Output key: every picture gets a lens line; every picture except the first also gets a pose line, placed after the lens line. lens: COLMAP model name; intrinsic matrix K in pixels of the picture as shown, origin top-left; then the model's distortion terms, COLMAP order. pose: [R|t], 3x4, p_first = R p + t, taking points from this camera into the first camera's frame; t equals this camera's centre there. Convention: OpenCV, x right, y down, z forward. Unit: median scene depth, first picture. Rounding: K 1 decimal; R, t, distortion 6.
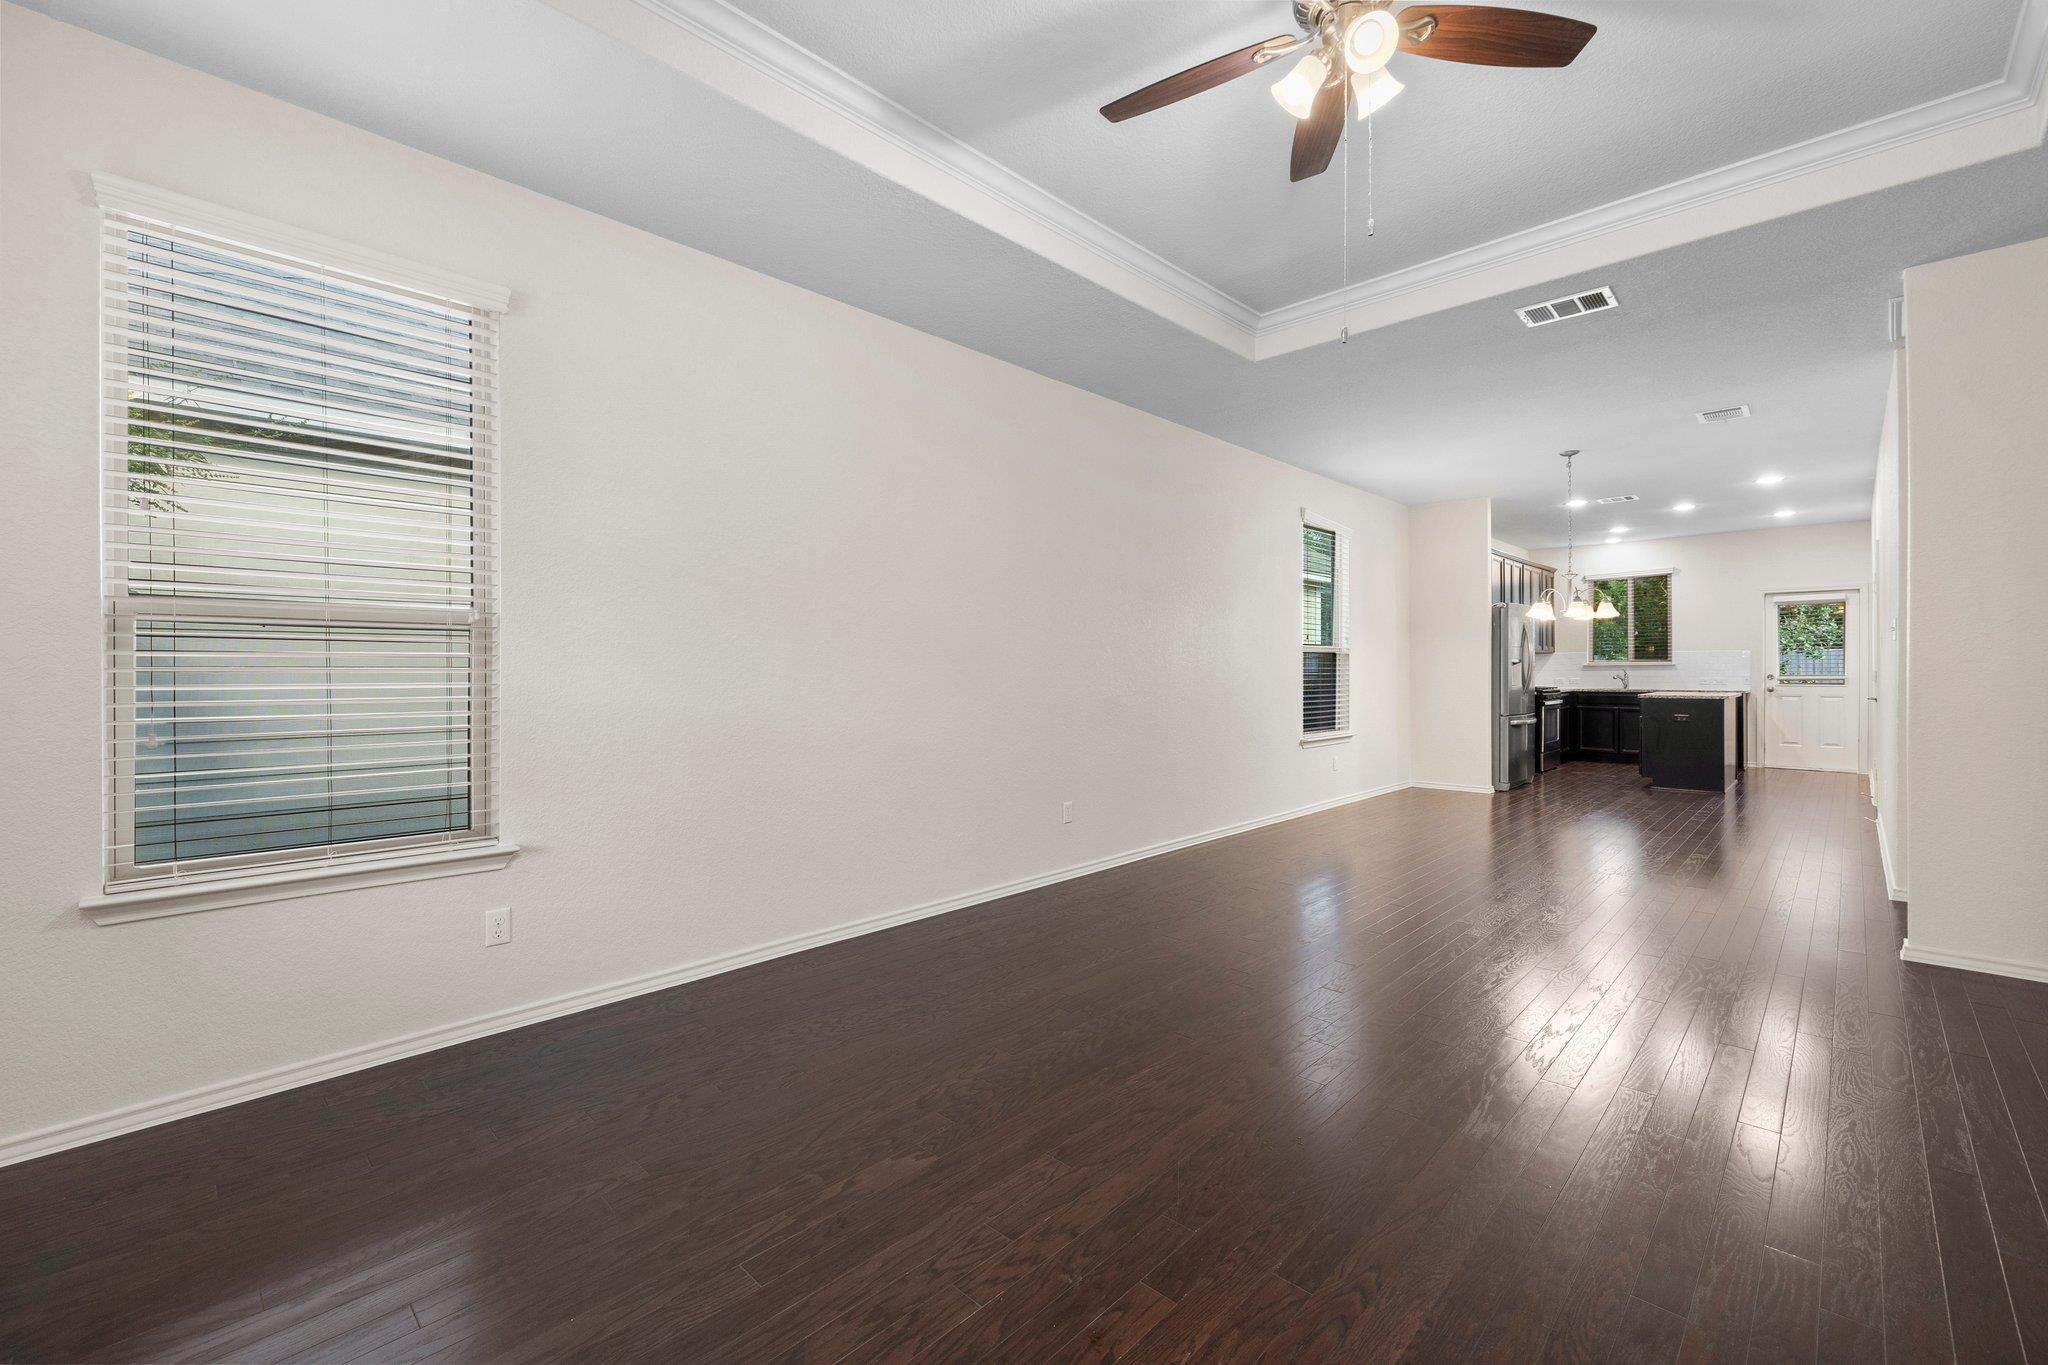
lens RADIAL K [[864.9, 0, 1013.7], [0, 864.9, 674.5], [0, 0, 1]] dist [0.003187, 0.000430]
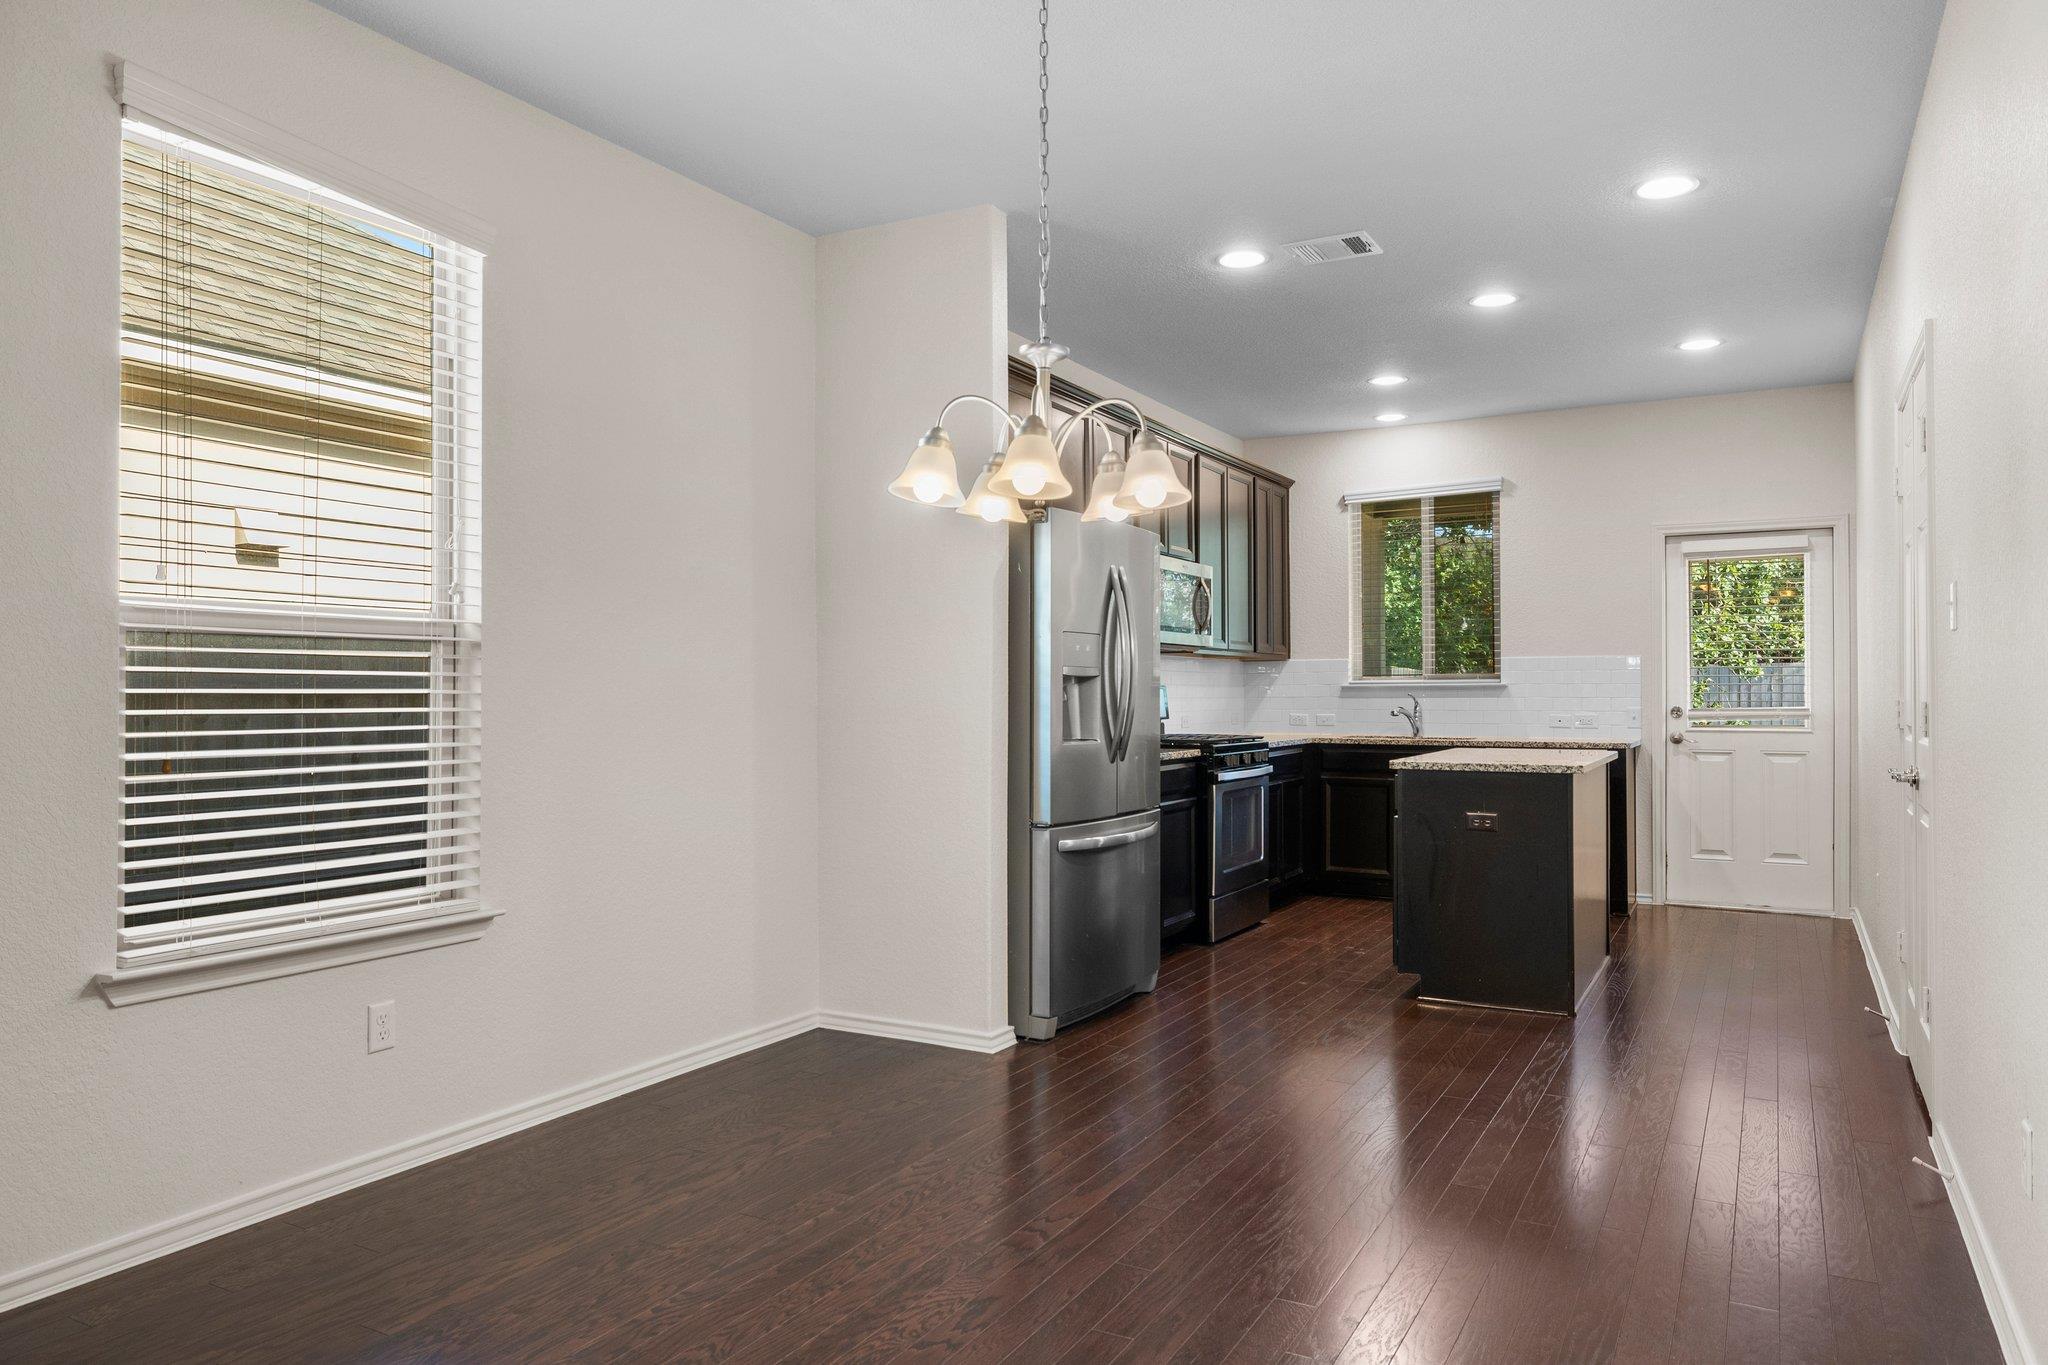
lens RADIAL K [[1346.1, 0, 1017.5], [0, 1346.1, 685.0], [0, 0, 1]] dist [0.008341, 0.000582]
pose [[0.966913, 0.003904, 0.255076, 0.341033], [-0.000988, 0.999933, -0.011561, -0.003132], [-0.255104, 0.010927, 0.966852, 0.384410]]
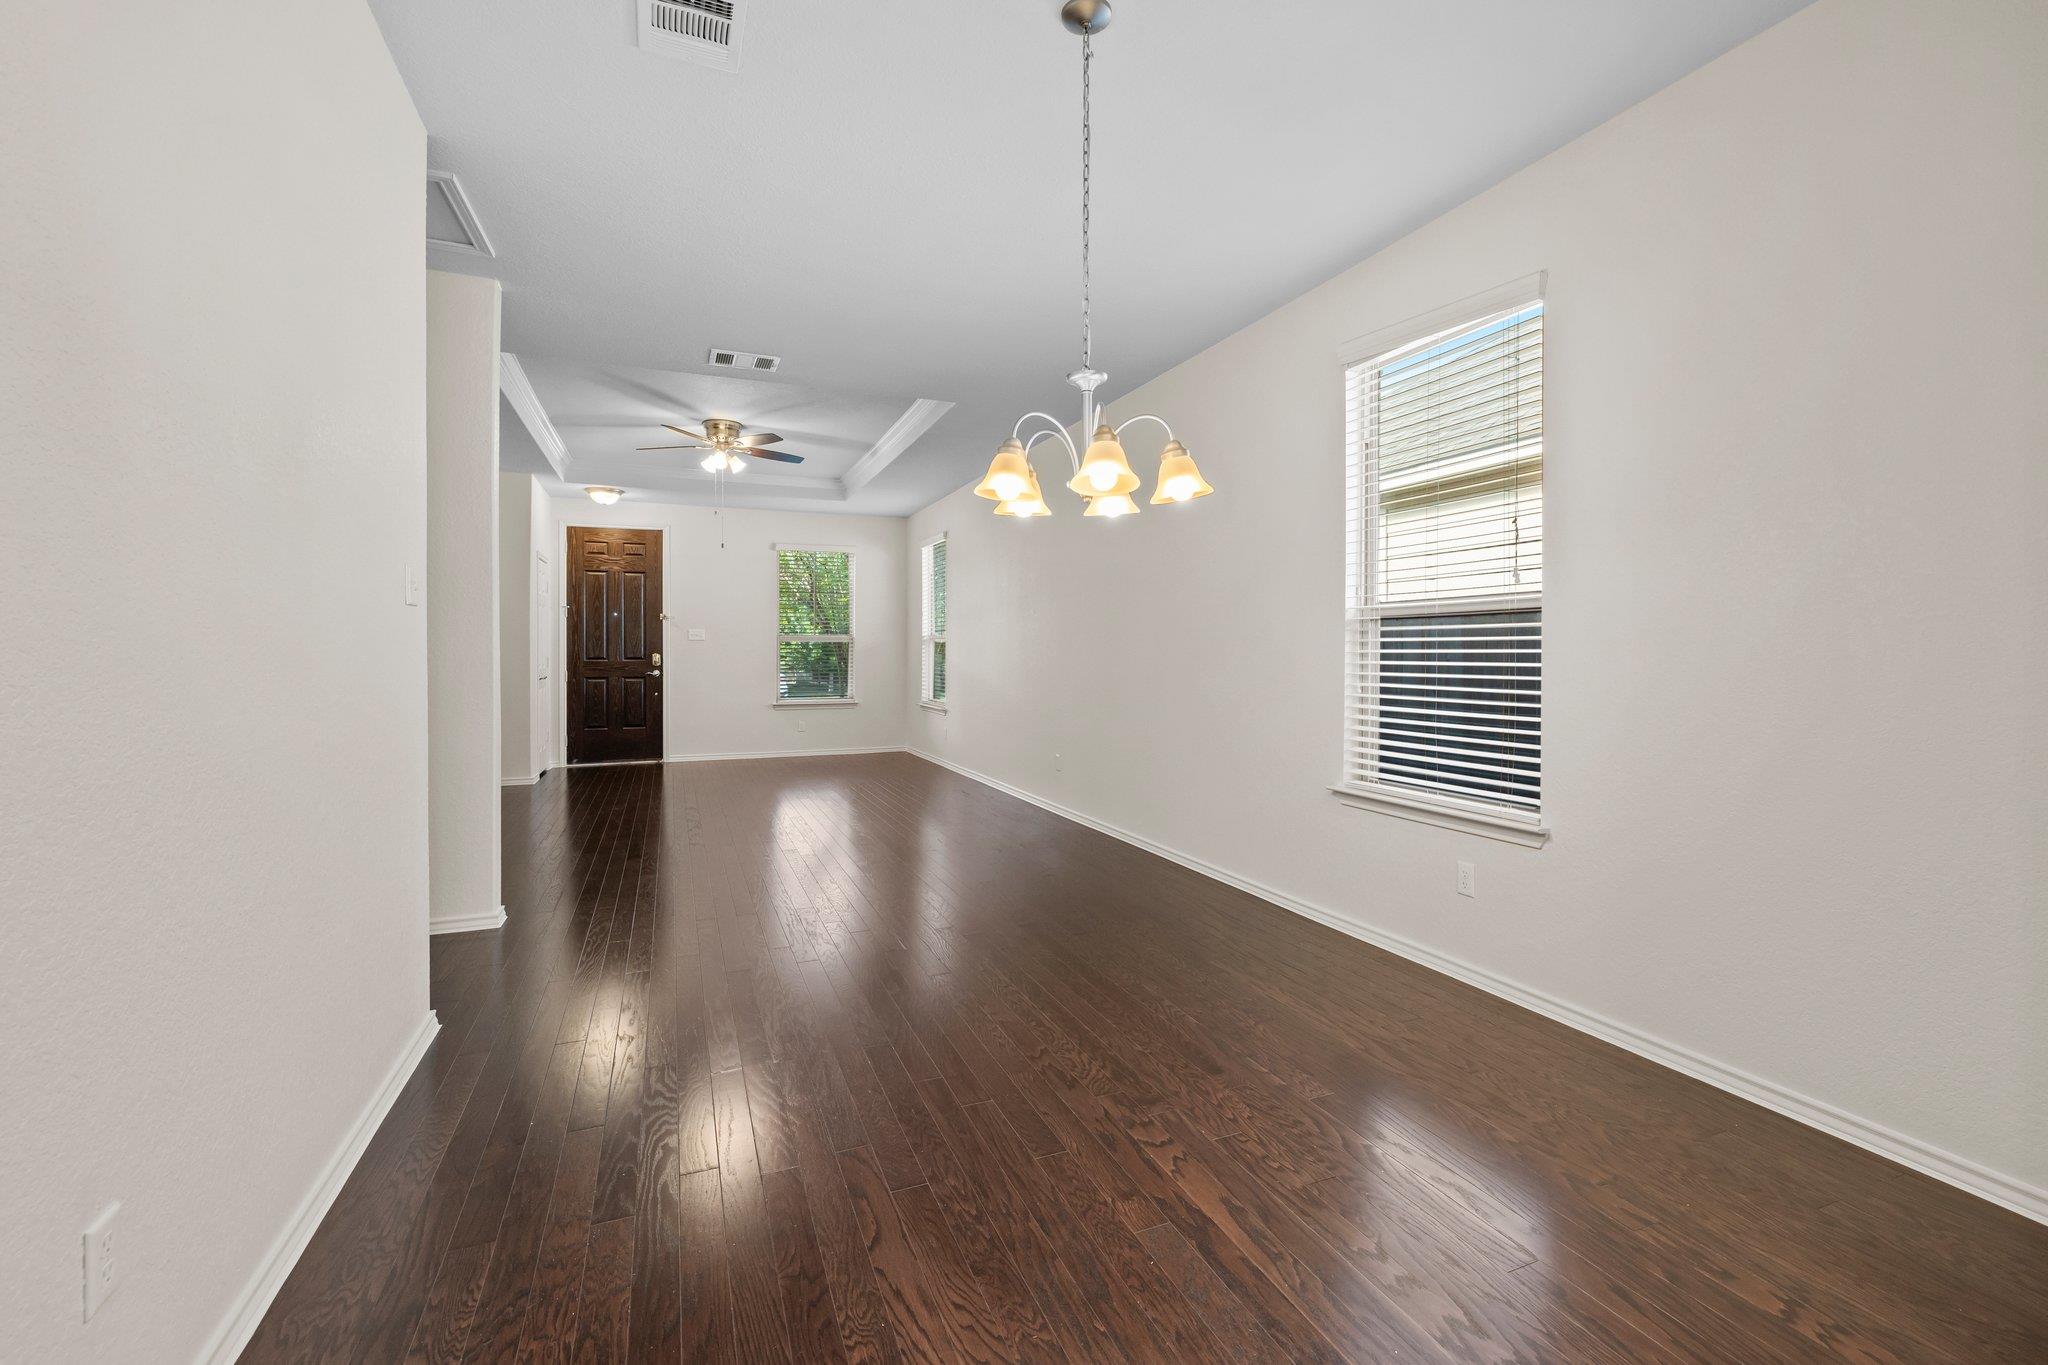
lens RADIAL K [[864.9, 0, 1013.5], [0, 864.9, 651.8], [0, 0, 1]] dist [0.003187, 0.000430]
pose [[-0.411059, 0.003935, -0.911600, 0.625070], [0.000300, 0.999991, 0.004182, -0.006326], [0.911609, 0.001446, -0.411057, 0.723257]]
